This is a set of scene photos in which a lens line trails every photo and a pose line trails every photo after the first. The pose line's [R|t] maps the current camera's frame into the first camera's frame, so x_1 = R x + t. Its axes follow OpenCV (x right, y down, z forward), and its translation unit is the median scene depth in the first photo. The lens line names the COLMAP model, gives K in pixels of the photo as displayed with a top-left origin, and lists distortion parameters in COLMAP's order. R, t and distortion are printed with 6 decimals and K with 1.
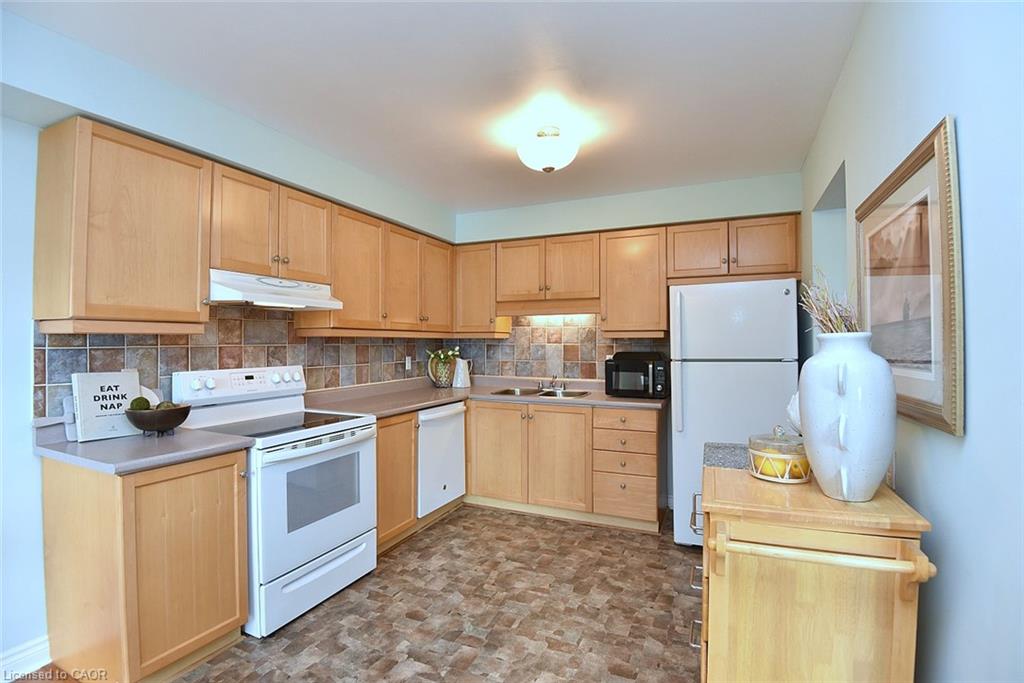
lens RADIAL K [[476.3, 0, 511.2], [0, 476.3, 333.5], [0, 0, 1]] dist [-0.000153, -0.039279]
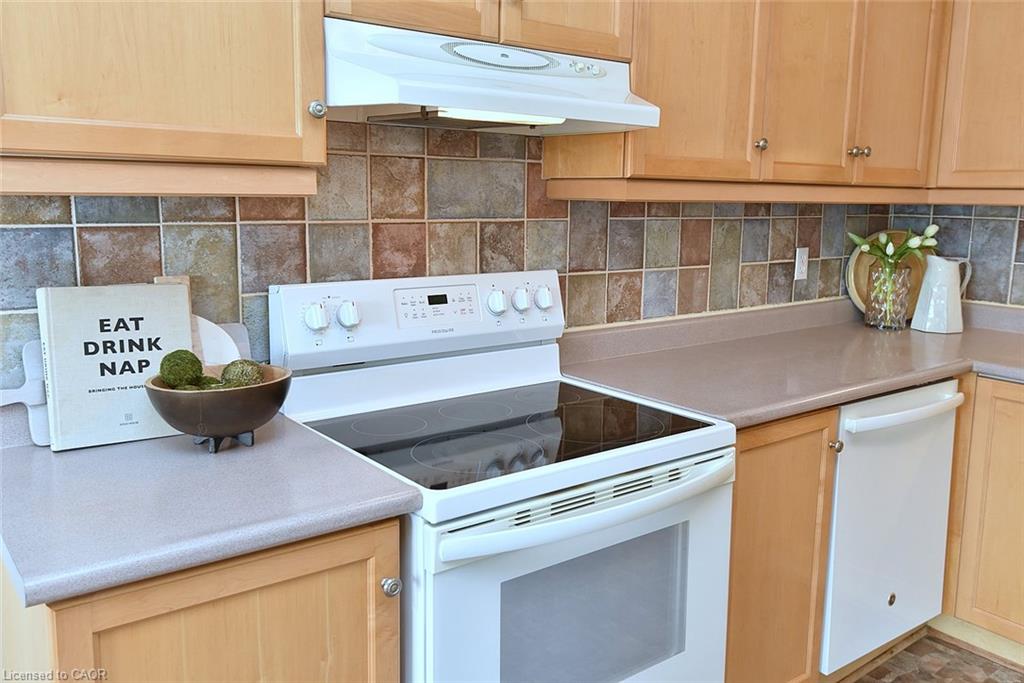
lens RADIAL K [[841.0, 0, 512.0], [0, 841.0, 341.5], [0, 0, 1]] dist [0.034249, -0.005045]
pose [[0.882497, 0.095943, -0.460429, -0.146265], [-0.008437, 0.982044, 0.188464, -0.011226], [0.470243, -0.162435, 0.867460, 0.374469]]
